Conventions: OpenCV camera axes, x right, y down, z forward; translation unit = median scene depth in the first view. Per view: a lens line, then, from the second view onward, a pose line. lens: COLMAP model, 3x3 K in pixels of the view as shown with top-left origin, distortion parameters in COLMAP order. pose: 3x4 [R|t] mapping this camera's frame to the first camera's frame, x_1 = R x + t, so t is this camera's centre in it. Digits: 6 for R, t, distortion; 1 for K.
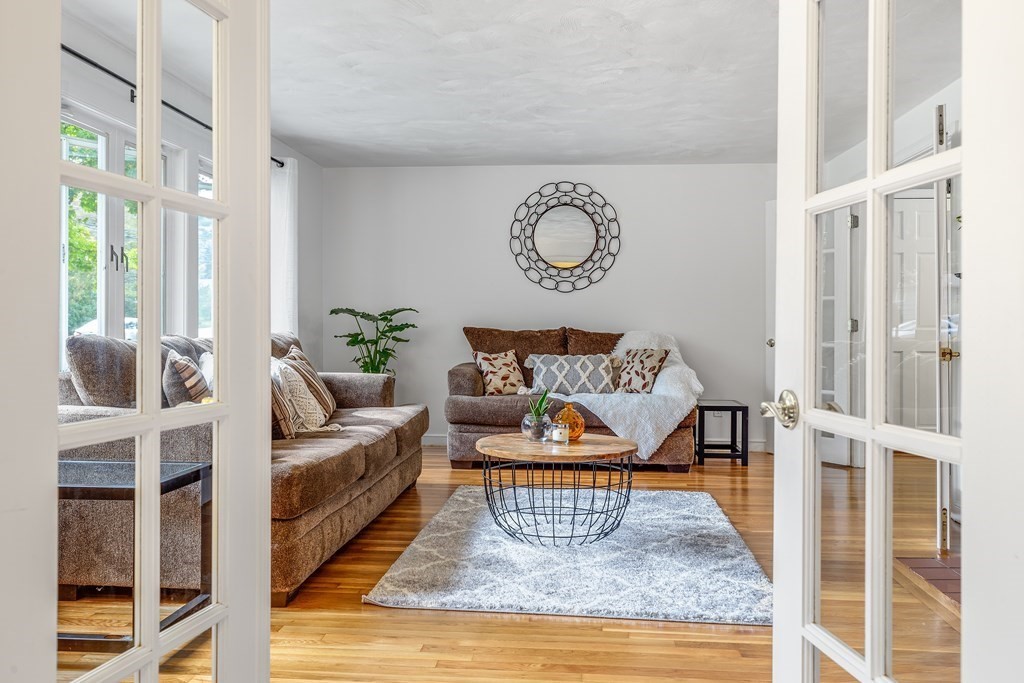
lens RADIAL K [[823.6, 0, 512.0], [0, 823.6, 325.5], [0, 0, 1]] dist [0.005857, 0.001900]
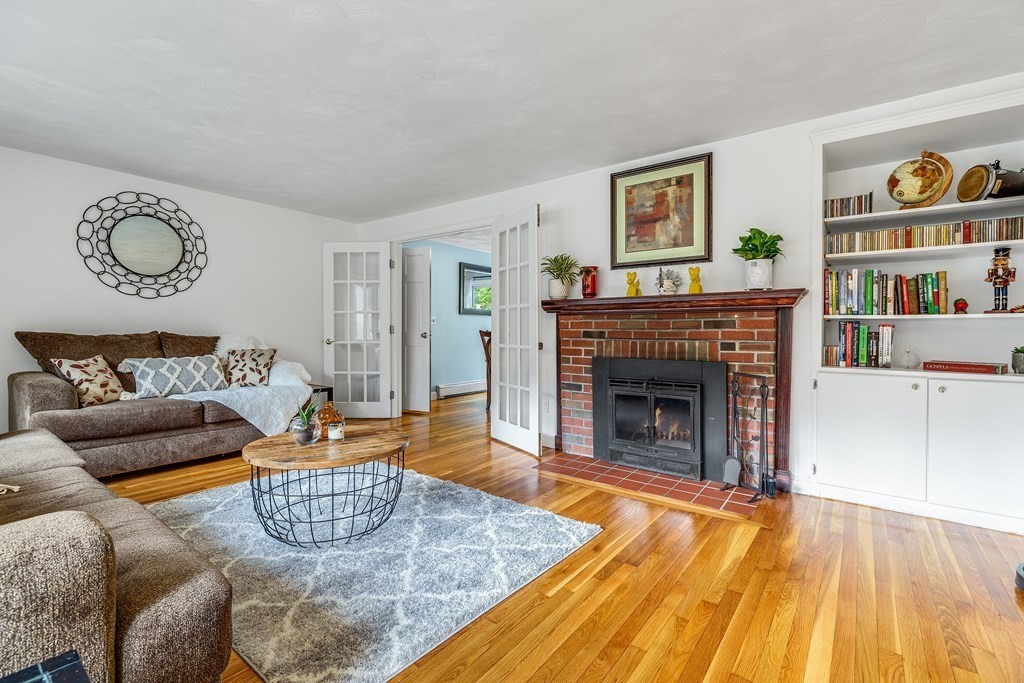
lens RADIAL K [[460.7, 0, 512.5], [0, 460.7, 331.5], [0, 0, 1]] dist [0.002126, 0.000125]
pose [[0.535893, -0.004739, 0.844273, -0.203012], [0.001263, 0.999988, 0.004811, 0.000025], [-0.844285, -0.001511, 0.535892, 0.314171]]
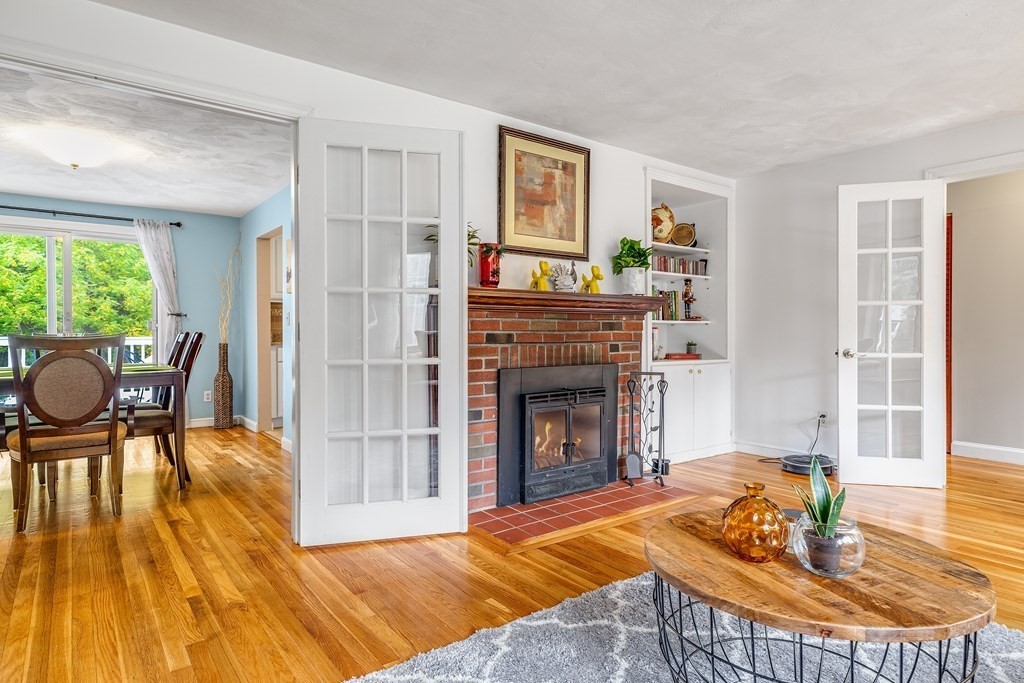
lens RADIAL K [[580.6, 0, 516.9], [0, 580.6, 336.1], [0, 0, 1]] dist [0.007555, 0.001246]
pose [[-0.671224, -0.005890, 0.741231, -0.073609], [0.001400, 0.999957, 0.009214, -0.000274], [-0.741253, 0.007222, -0.671187, 0.848769]]
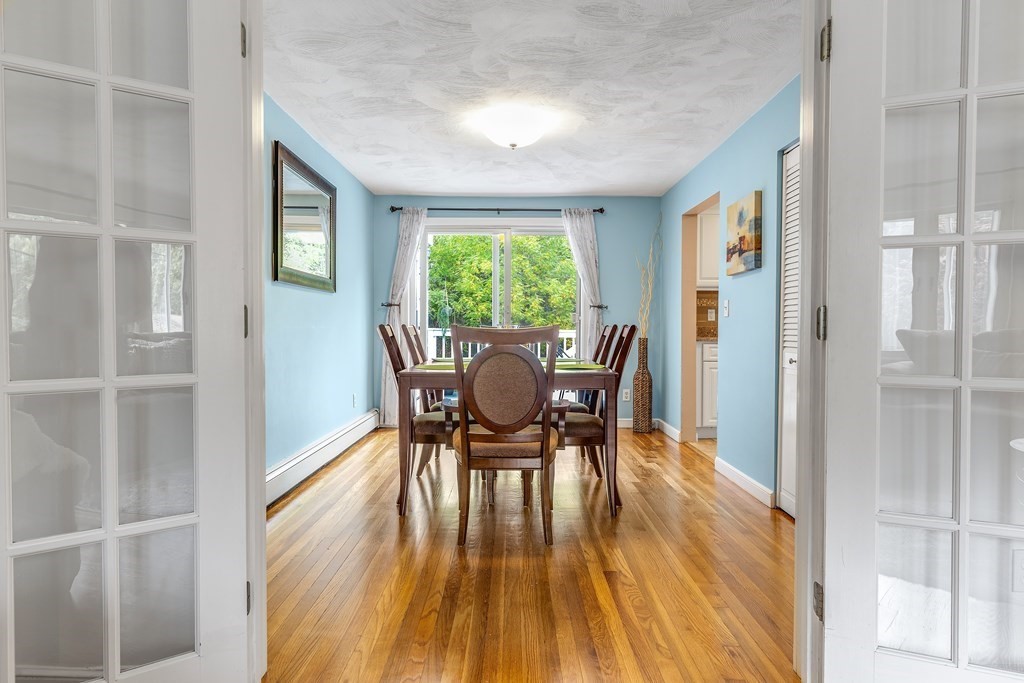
lens RADIAL K [[580.6, 0, 516.9], [0, 580.6, 336.1], [0, 0, 1]] dist [0.007555, 0.001246]
pose [[-0.090103, -0.018886, 0.995753, 0.116084], [-0.002120, 0.999822, 0.018771, 0.001496], [-0.995930, -0.000420, -0.090127, 0.828630]]
